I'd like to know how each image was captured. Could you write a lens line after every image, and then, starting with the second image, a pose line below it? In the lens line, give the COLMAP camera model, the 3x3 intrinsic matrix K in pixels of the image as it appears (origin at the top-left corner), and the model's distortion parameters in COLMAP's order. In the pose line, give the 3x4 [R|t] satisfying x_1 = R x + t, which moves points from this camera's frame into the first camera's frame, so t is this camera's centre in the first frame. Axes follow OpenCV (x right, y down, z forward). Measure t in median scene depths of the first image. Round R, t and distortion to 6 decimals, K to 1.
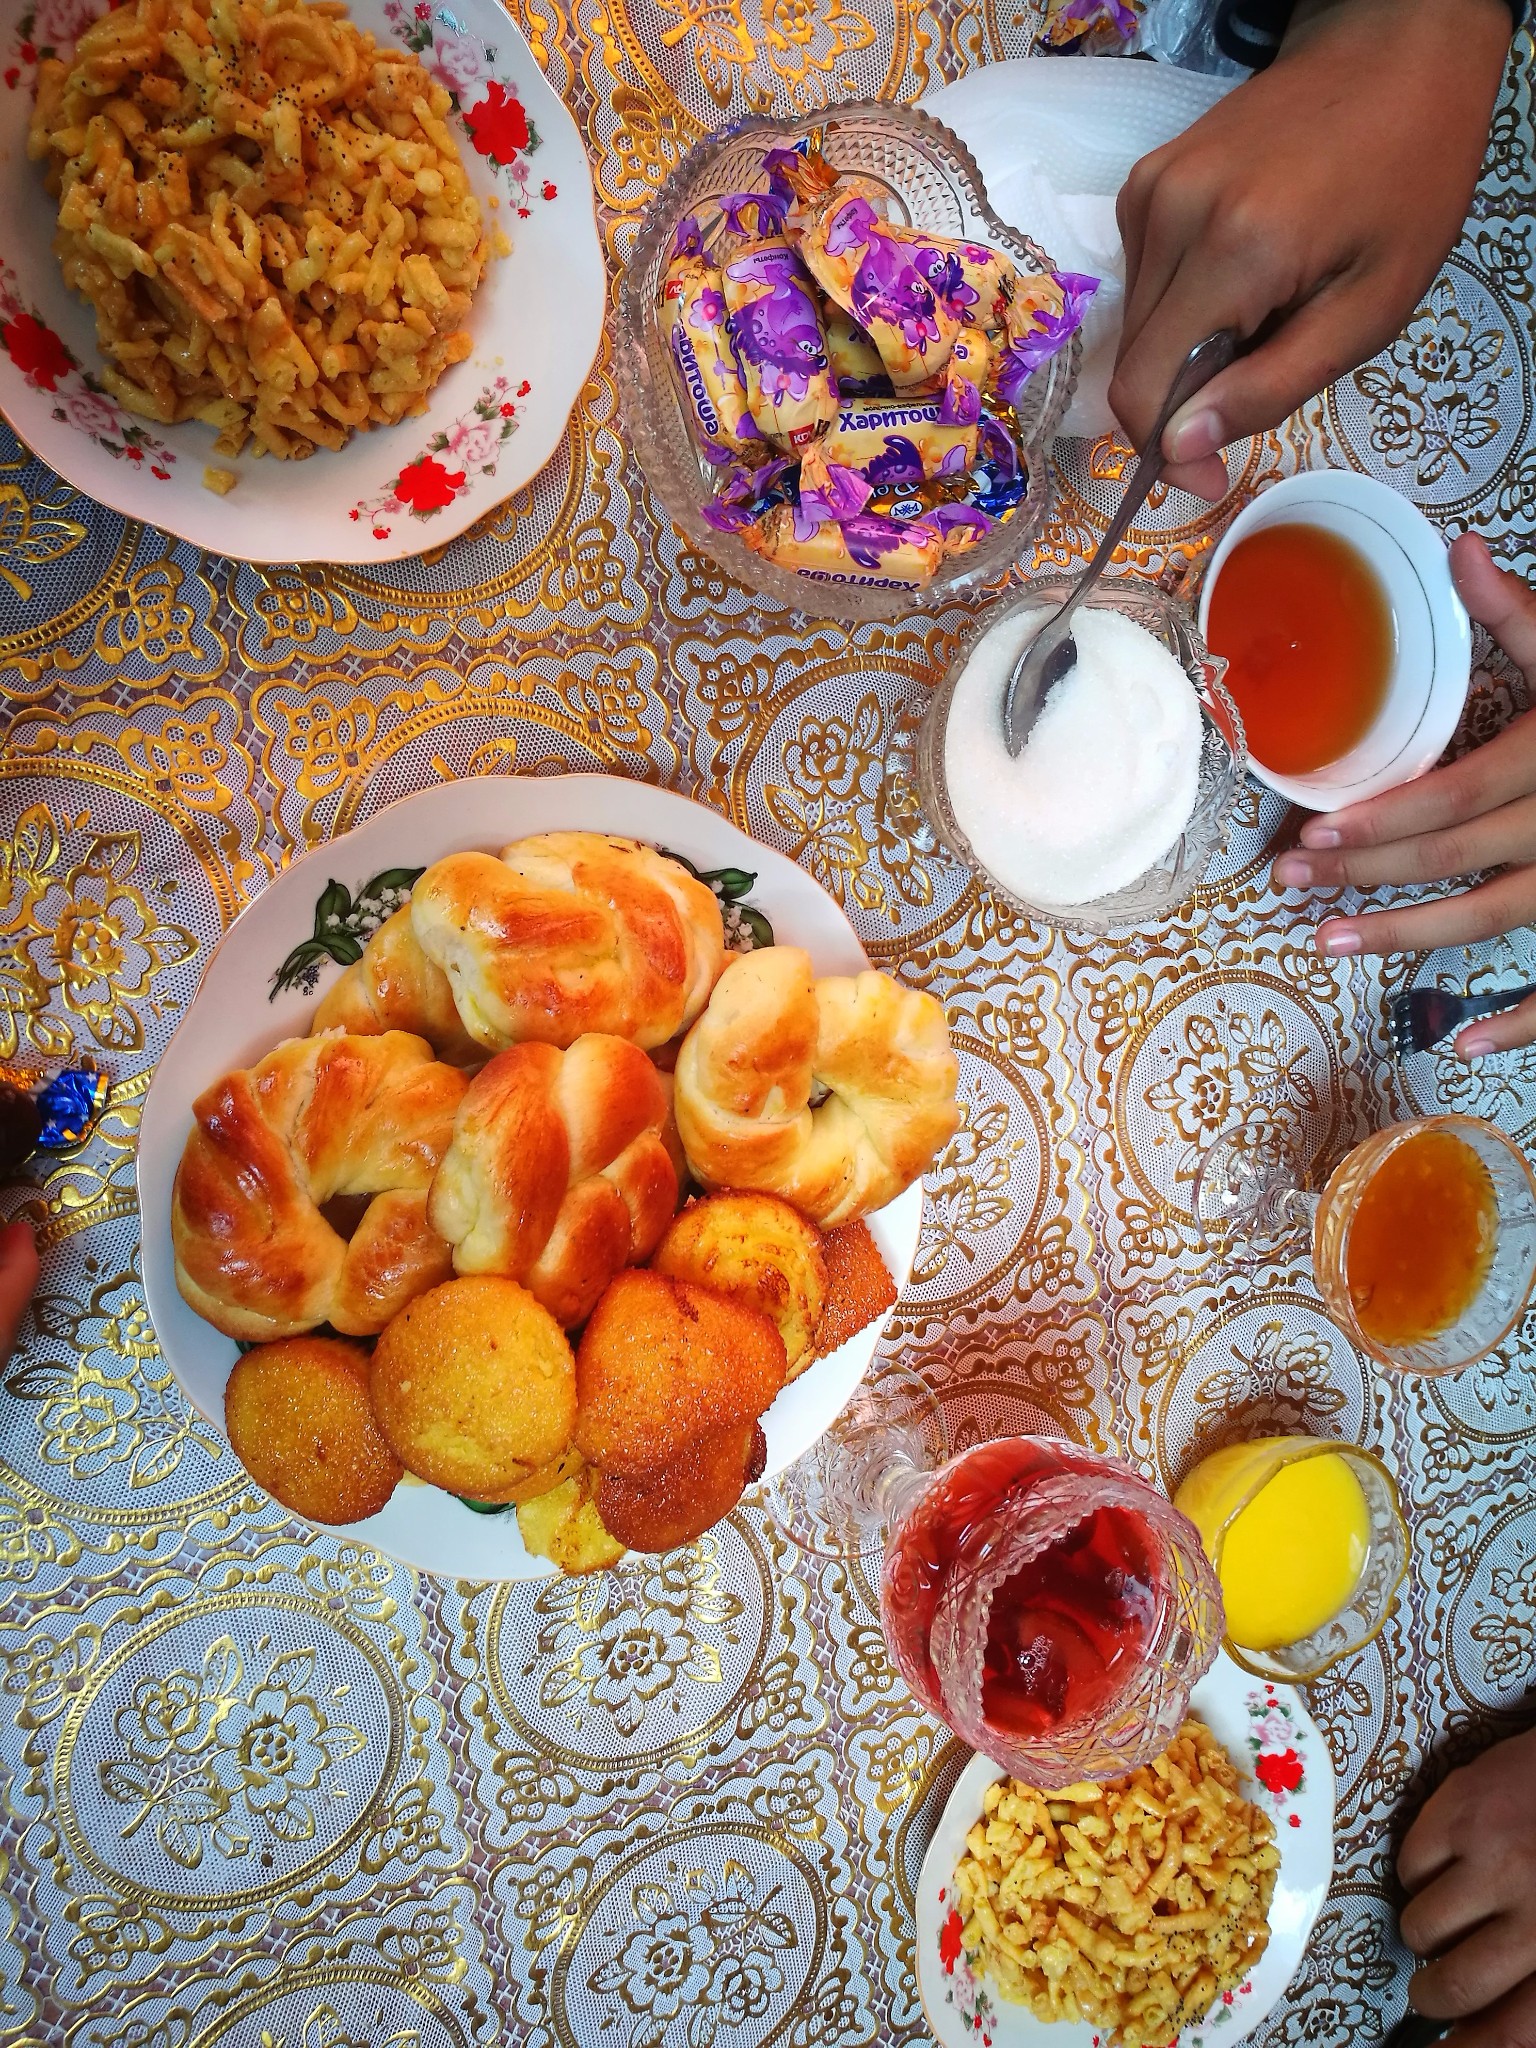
lens RADIAL K [[1611.7, 0, 768.0], [0, 1611.7, 1024.0], [0, 0, 1]] dist [0.007145, 0.000888]
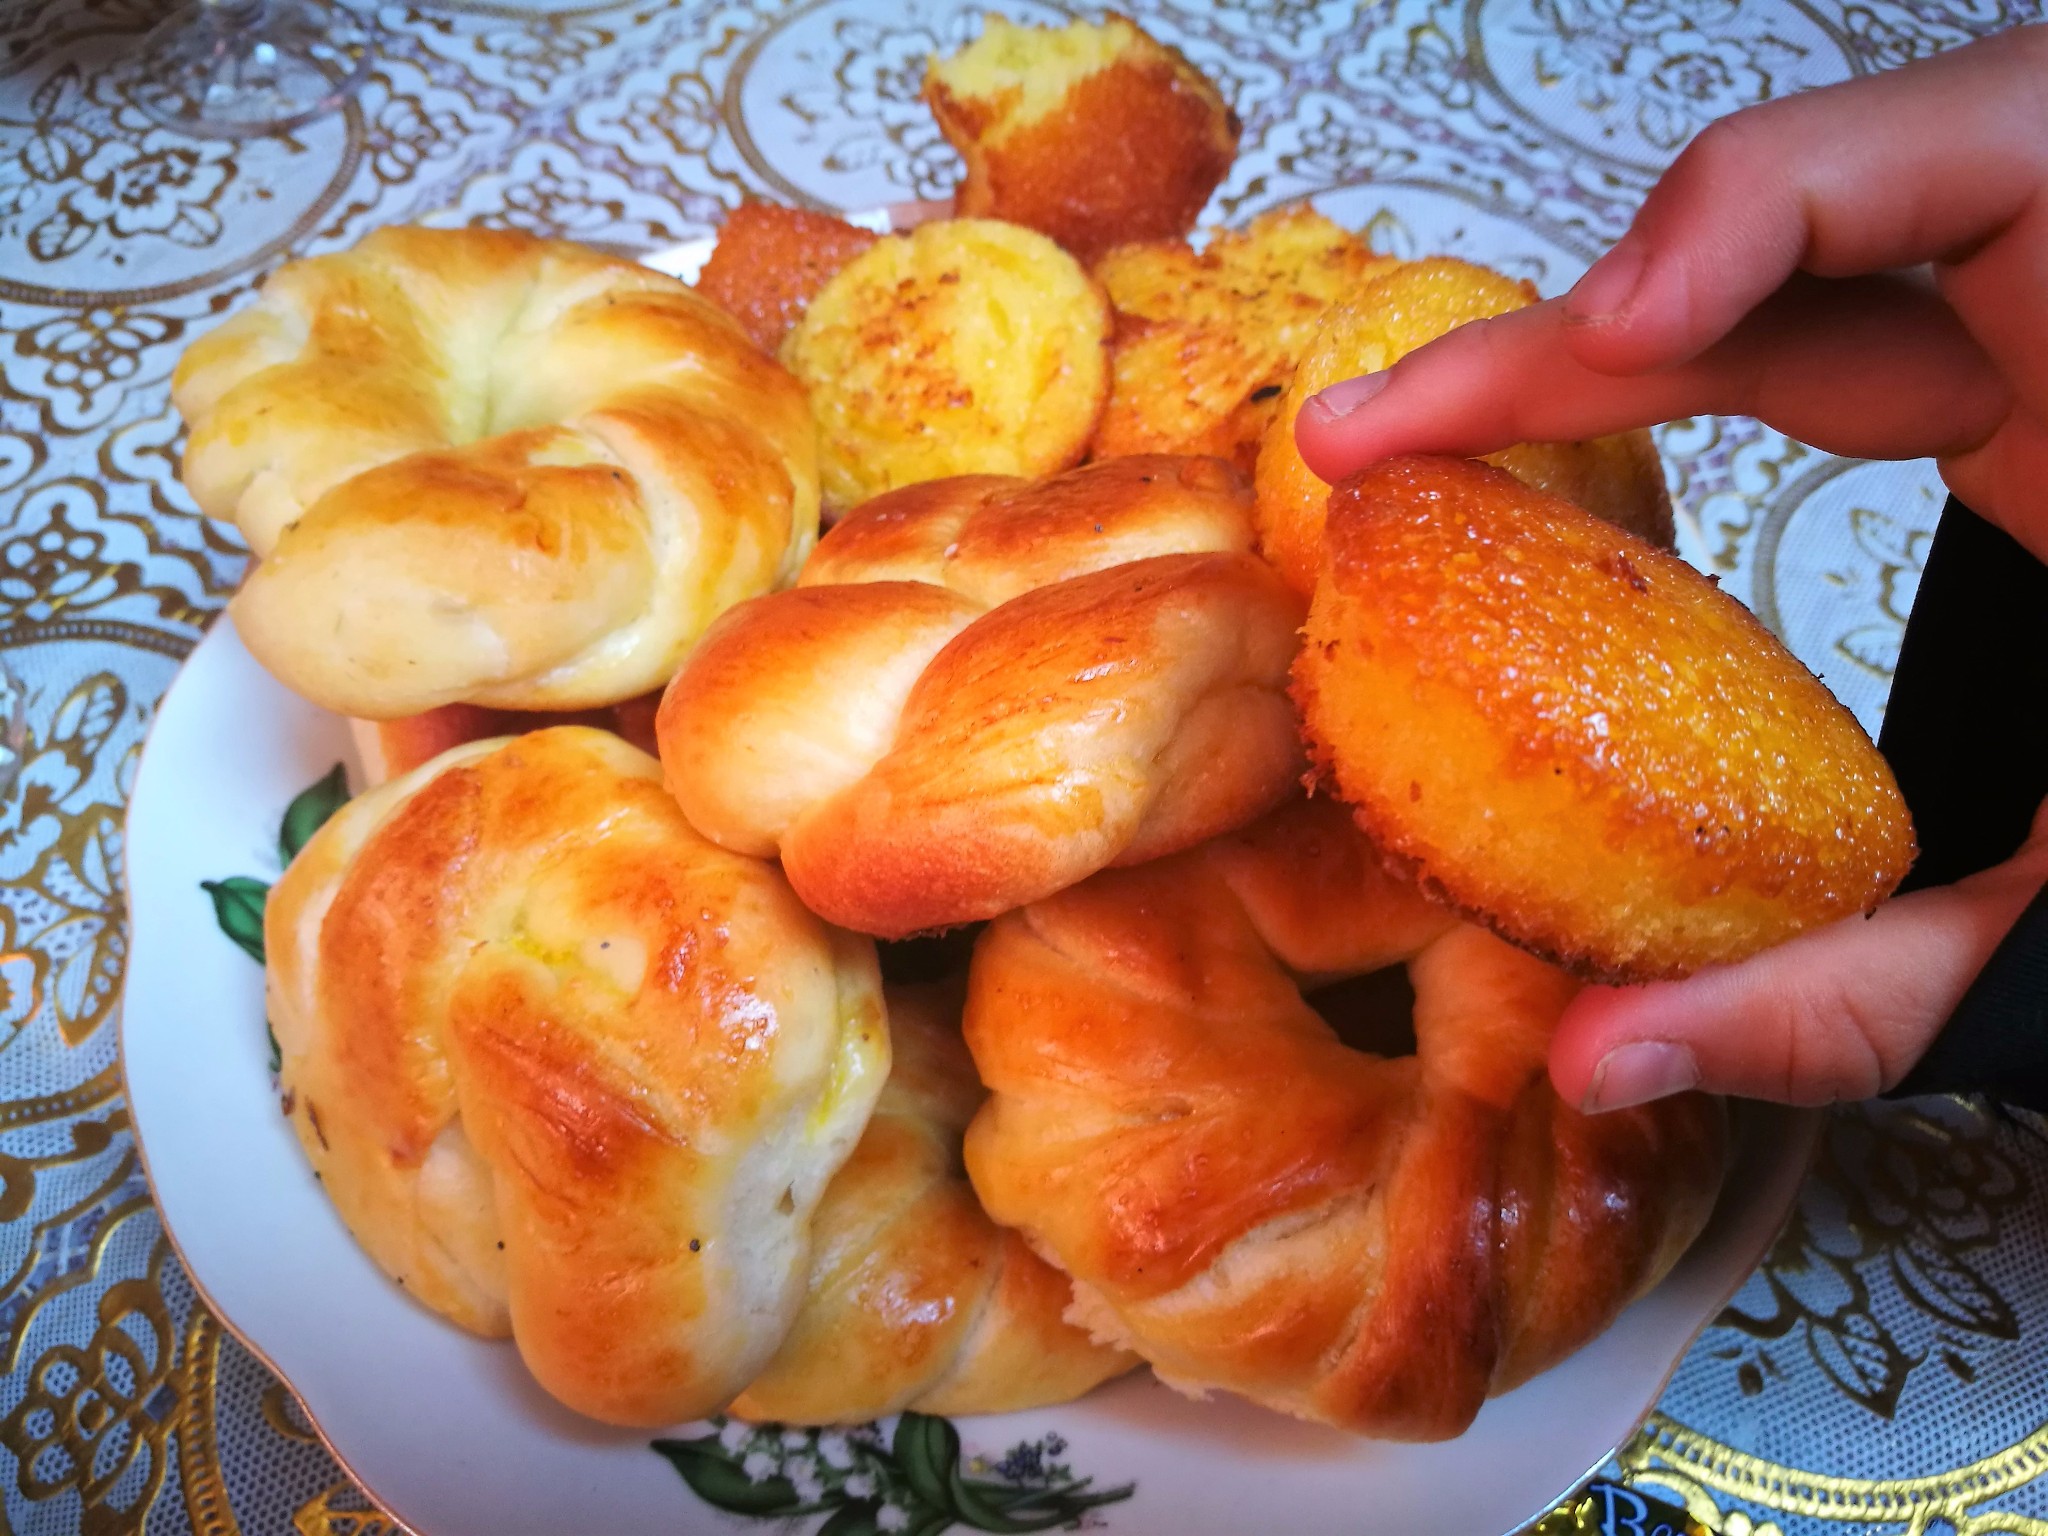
lens RADIAL K [[1684.0, 0, 1024.0], [0, 1684.0, 768.0], [0, 0, 1]] dist [-0.017613, -0.009653]
pose [[-0.648083, -0.760518, 0.040001, -0.126939], [0.731007, -0.606486, 0.312736, -0.044714], [-0.213581, 0.231920, 0.948998, 0.422556]]
